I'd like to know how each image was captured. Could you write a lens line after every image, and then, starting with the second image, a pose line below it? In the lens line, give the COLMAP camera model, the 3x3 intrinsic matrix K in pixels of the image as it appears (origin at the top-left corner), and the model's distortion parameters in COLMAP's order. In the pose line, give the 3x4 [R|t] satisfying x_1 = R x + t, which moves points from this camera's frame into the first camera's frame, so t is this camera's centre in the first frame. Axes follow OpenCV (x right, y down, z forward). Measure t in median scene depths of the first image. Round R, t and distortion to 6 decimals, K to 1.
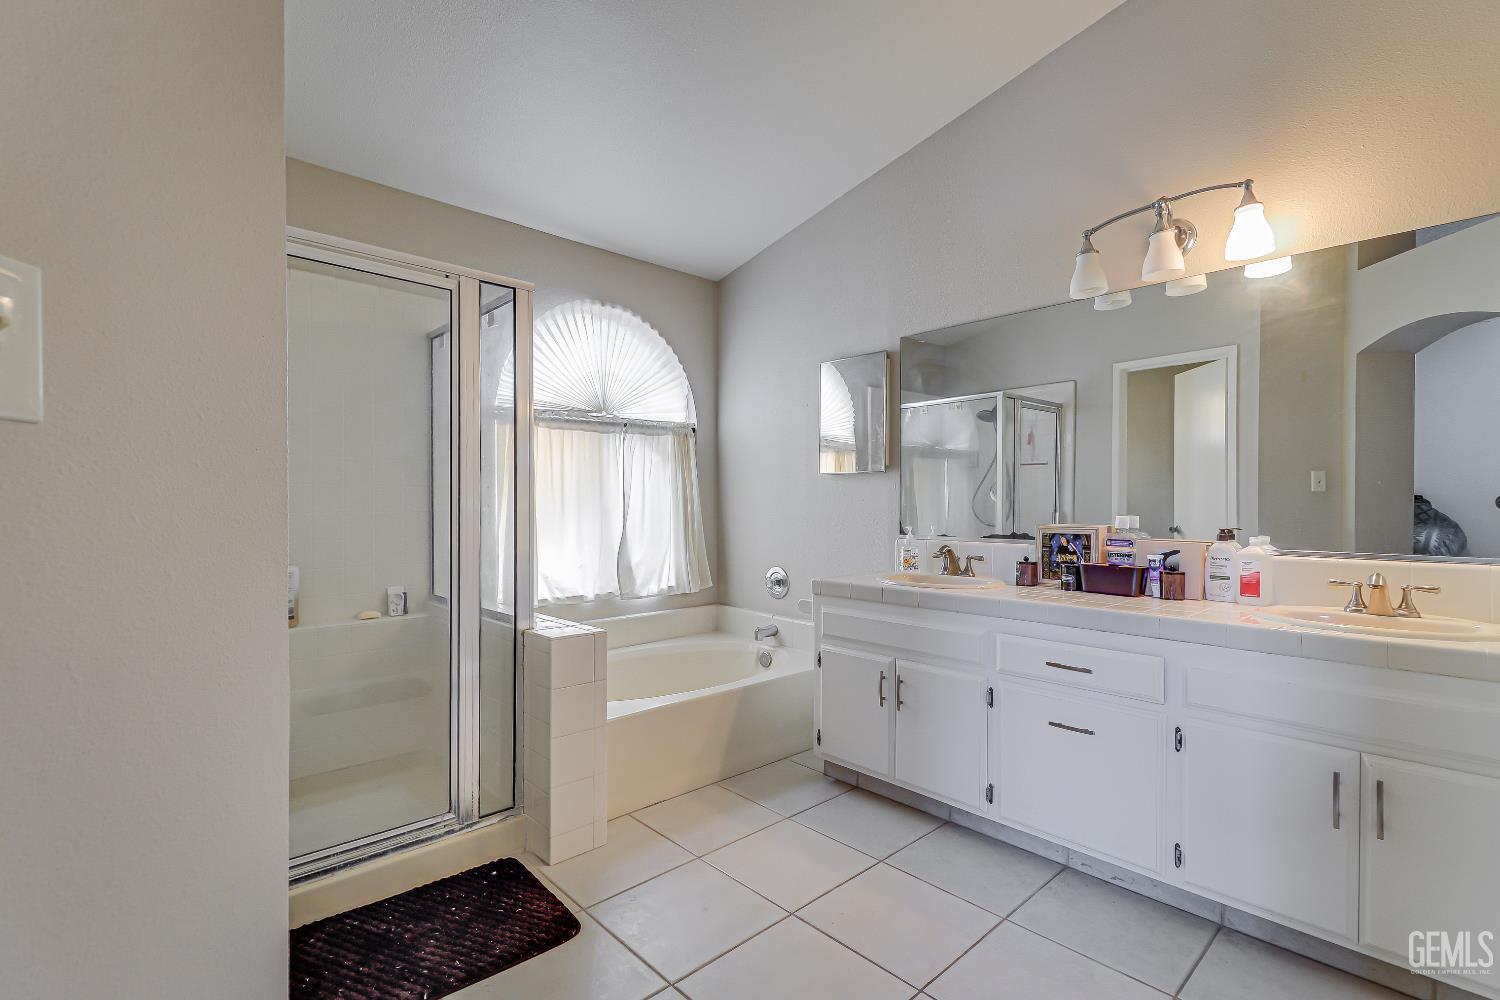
lens RADIAL K [[703.7, 0, 746.3], [0, 703.7, 500.9], [0, 0, 1]] dist [-0.006275, -0.000399]
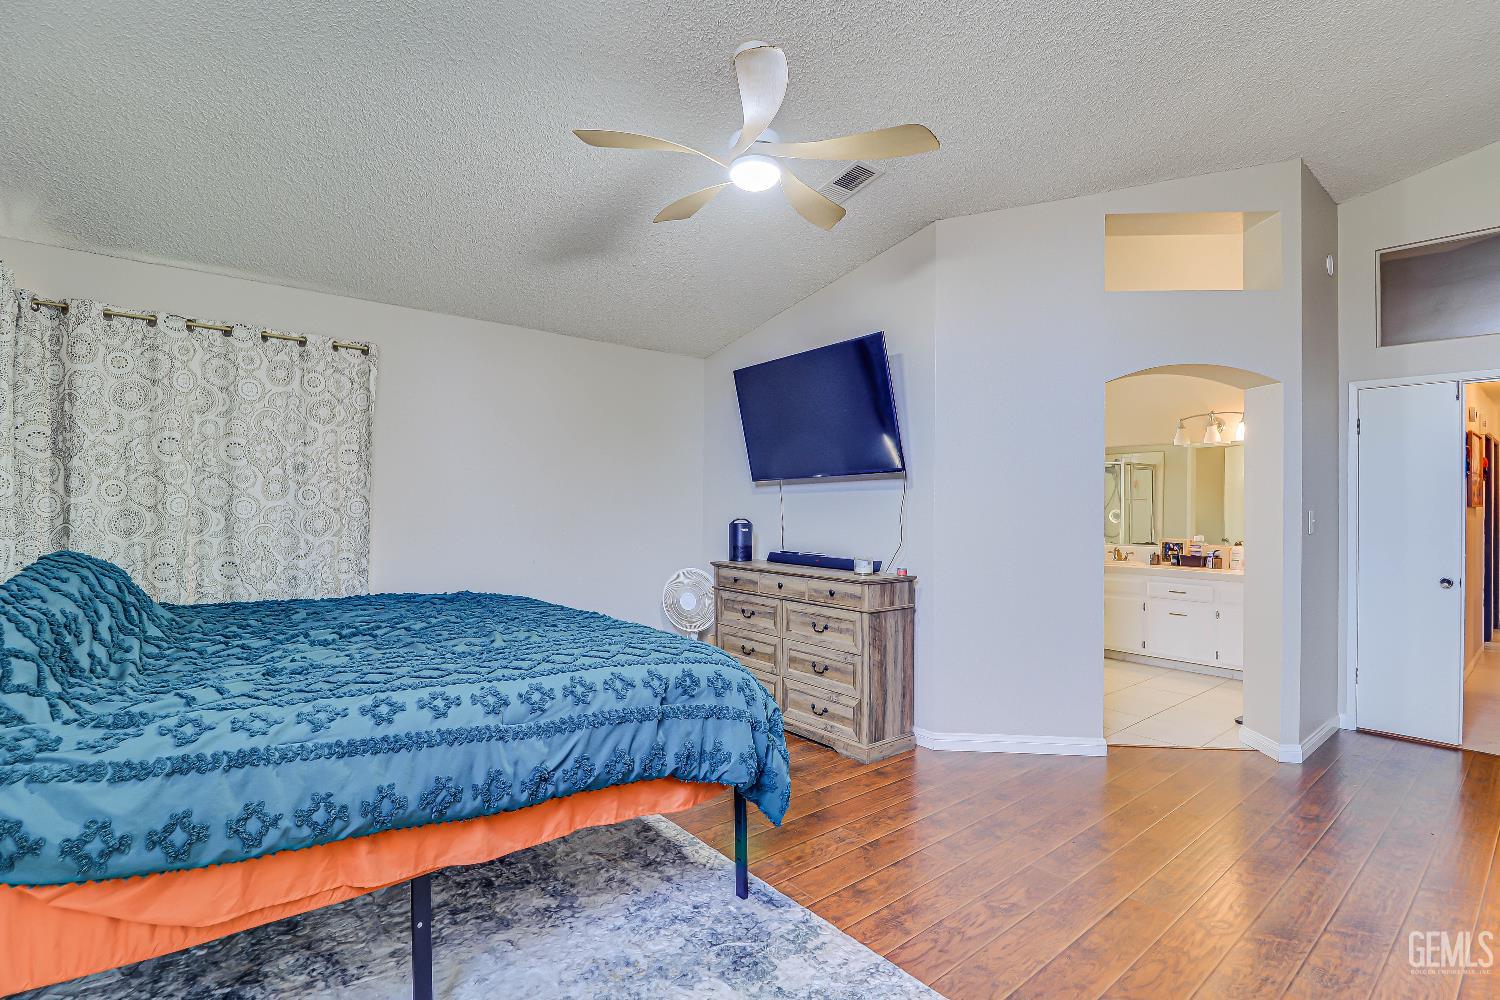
lens RADIAL K [[703.7, 0, 757.1], [0, 703.7, 497.9], [0, 0, 1]] dist [-0.006275, -0.000399]
pose [[0.998509, -0.002215, -0.054534, -0.841618], [0.001701, 0.999954, -0.009483, -0.086991], [0.054553, 0.009376, 0.998467, -1.495614]]
